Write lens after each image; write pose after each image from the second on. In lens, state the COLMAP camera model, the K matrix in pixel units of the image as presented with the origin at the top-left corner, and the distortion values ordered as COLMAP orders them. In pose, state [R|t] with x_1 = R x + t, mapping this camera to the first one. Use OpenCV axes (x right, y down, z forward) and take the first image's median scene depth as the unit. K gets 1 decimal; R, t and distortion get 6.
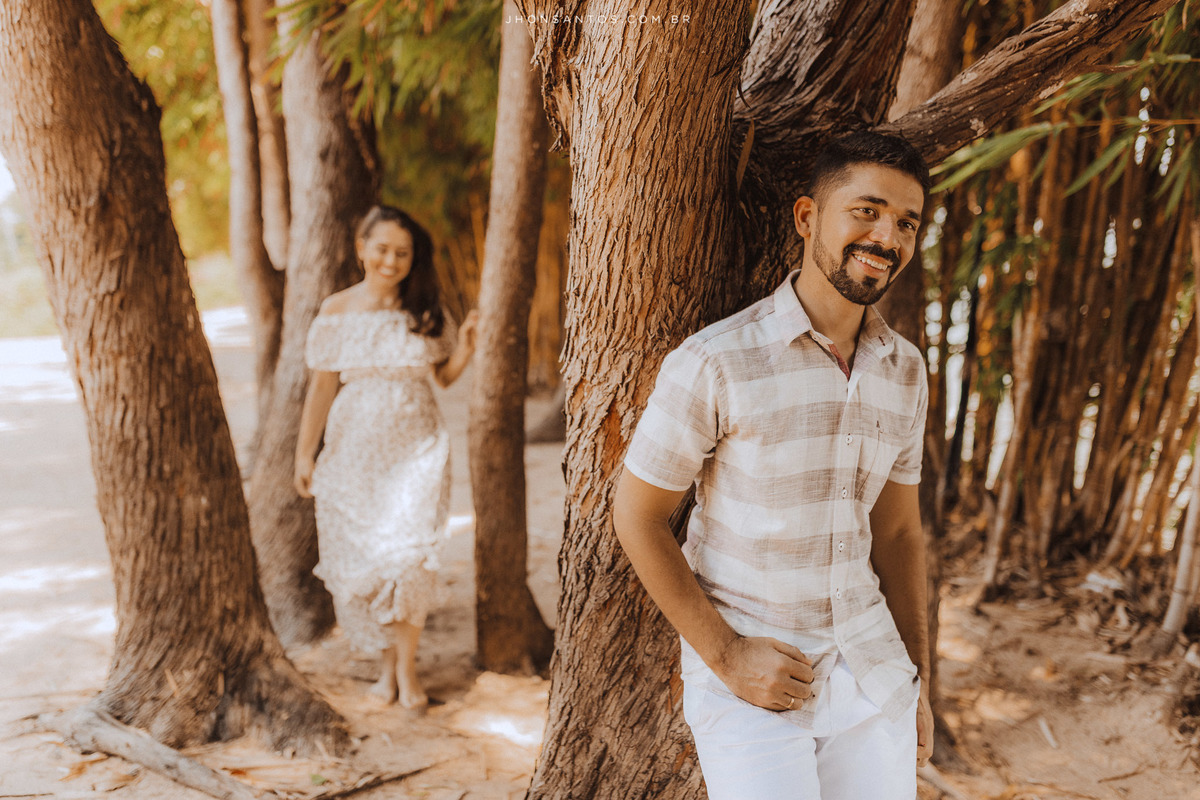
lens RADIAL K [[1137.2, 0, 604.0], [0, 1137.2, 397.8], [0, 0, 1]] dist [-0.002426, 0.000000]
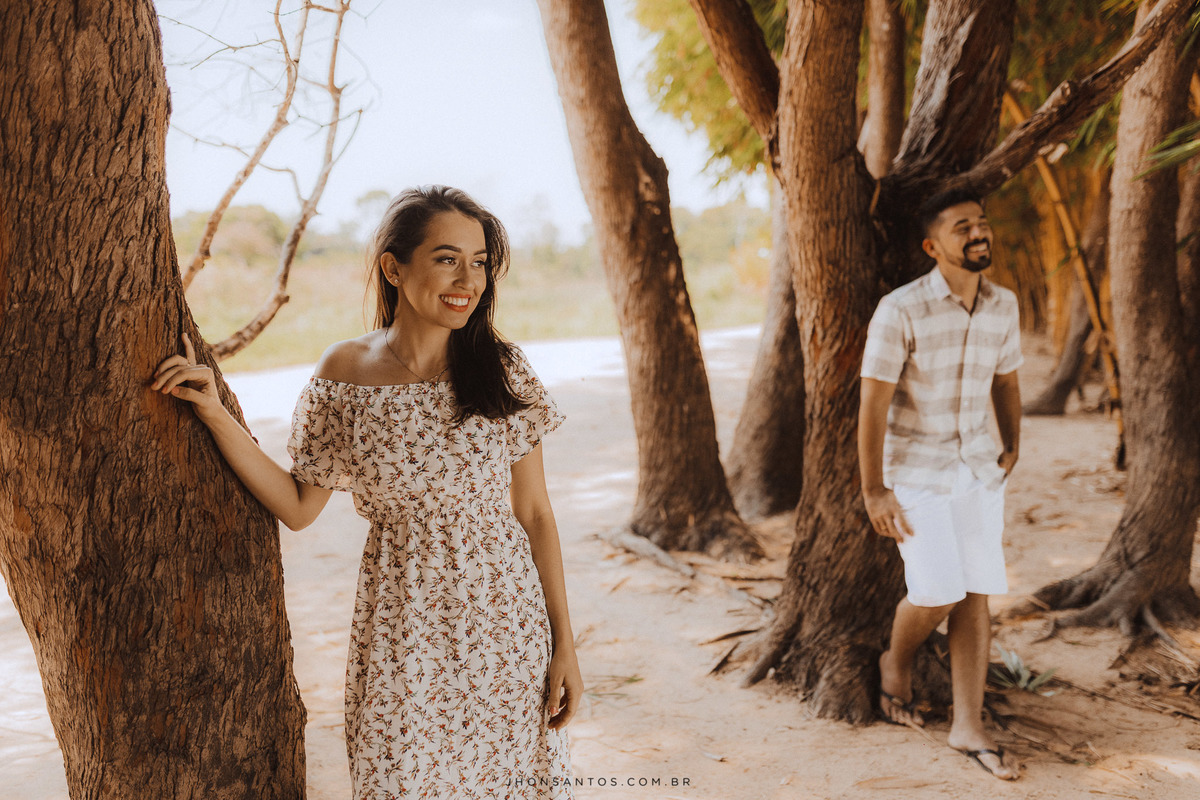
lens RADIAL K [[1137.2, 0, 599.0], [0, 1137.2, 401.0], [0, 0, 1]] dist [-0.002426, 0.000000]
pose [[0.856493, 0.031975, -0.515168, 0.654372], [-0.030828, 0.999467, 0.010782, 0.114113], [0.515238, 0.006647, 0.857022, -0.800654]]
